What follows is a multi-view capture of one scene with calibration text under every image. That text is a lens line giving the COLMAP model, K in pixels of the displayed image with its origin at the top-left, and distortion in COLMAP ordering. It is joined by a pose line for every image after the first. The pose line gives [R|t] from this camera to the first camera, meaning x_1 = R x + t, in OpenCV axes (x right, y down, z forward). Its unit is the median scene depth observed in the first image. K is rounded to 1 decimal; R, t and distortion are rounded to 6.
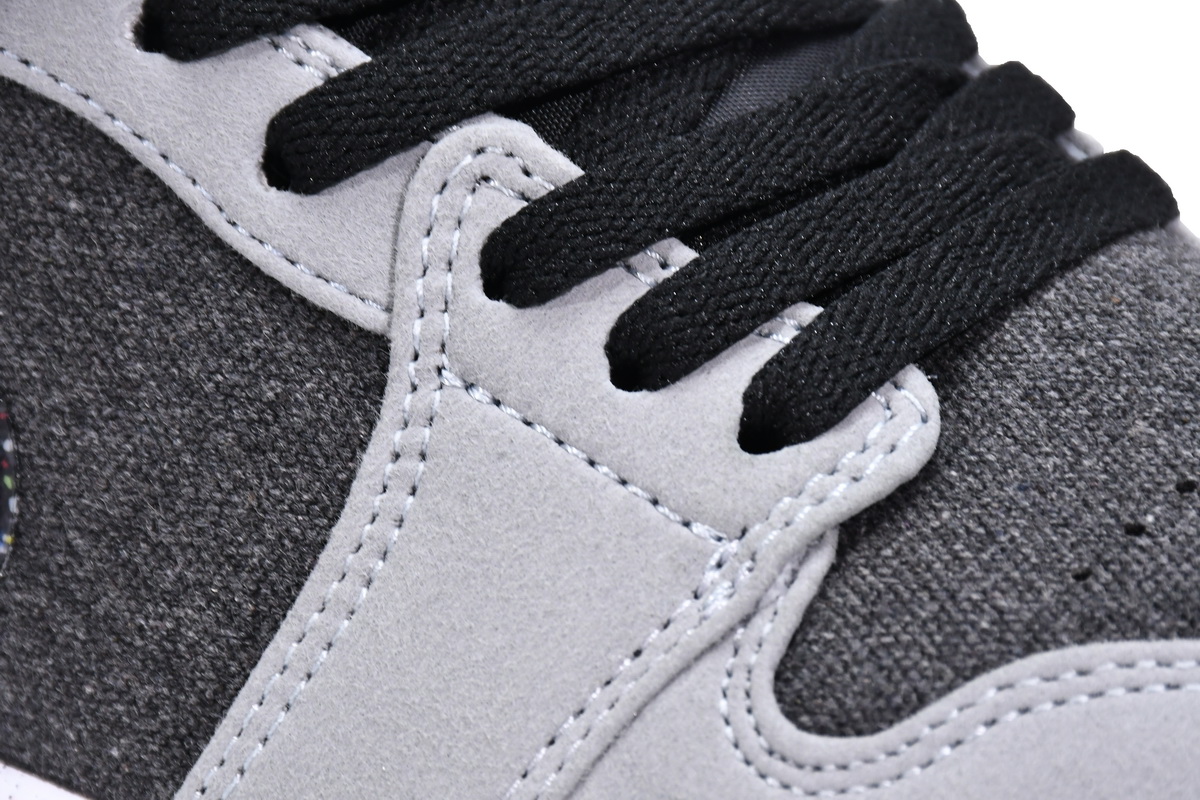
lens RADIAL K [[7244.1, 0, 600.5], [0, 7244.1, 400.8], [0, 0, 1]] dist [0.342699, 0.000000]
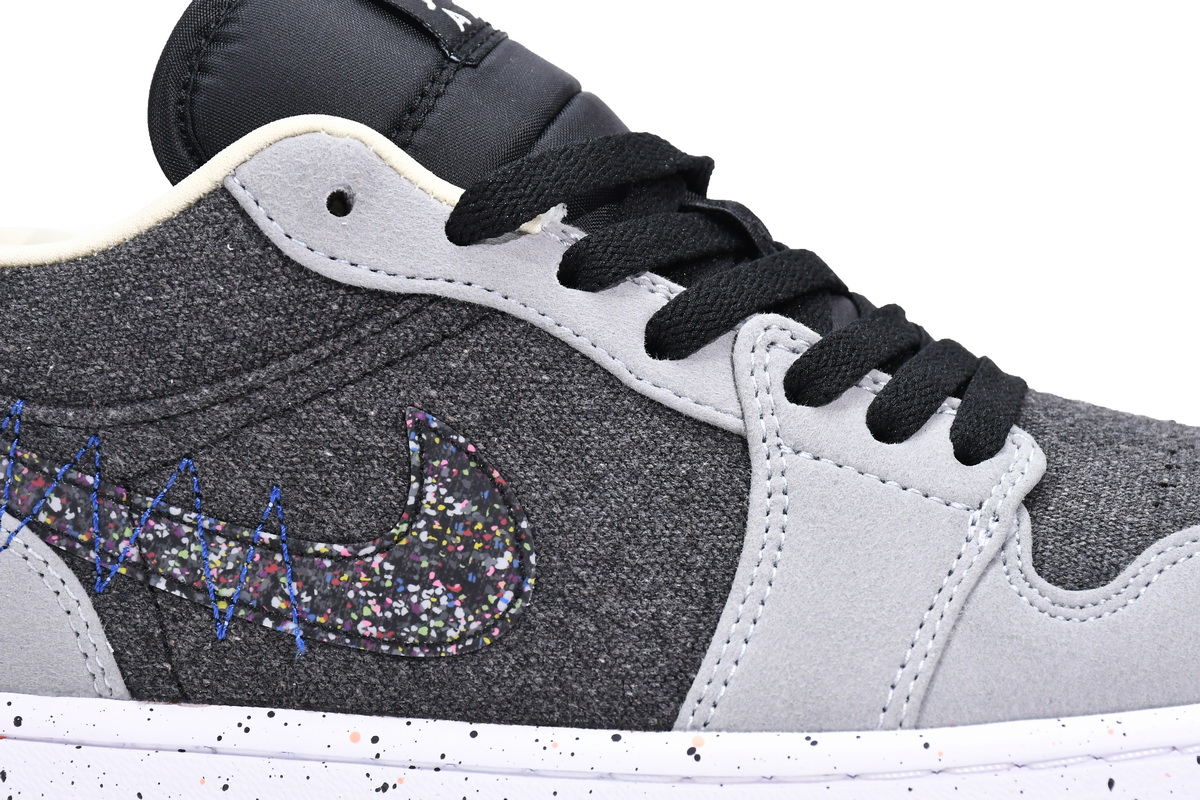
lens RADIAL K [[3450.7, 0, 600.1], [0, 3450.7, 400.1], [0, 0, 1]] dist [-0.251036, 0.000000]
pose [[0.809235, 0.000976, 0.587485, -0.530805], [0.206923, 0.935443, -0.286581, 0.208731], [-0.549838, 0.353475, 0.756791, 0.397472]]
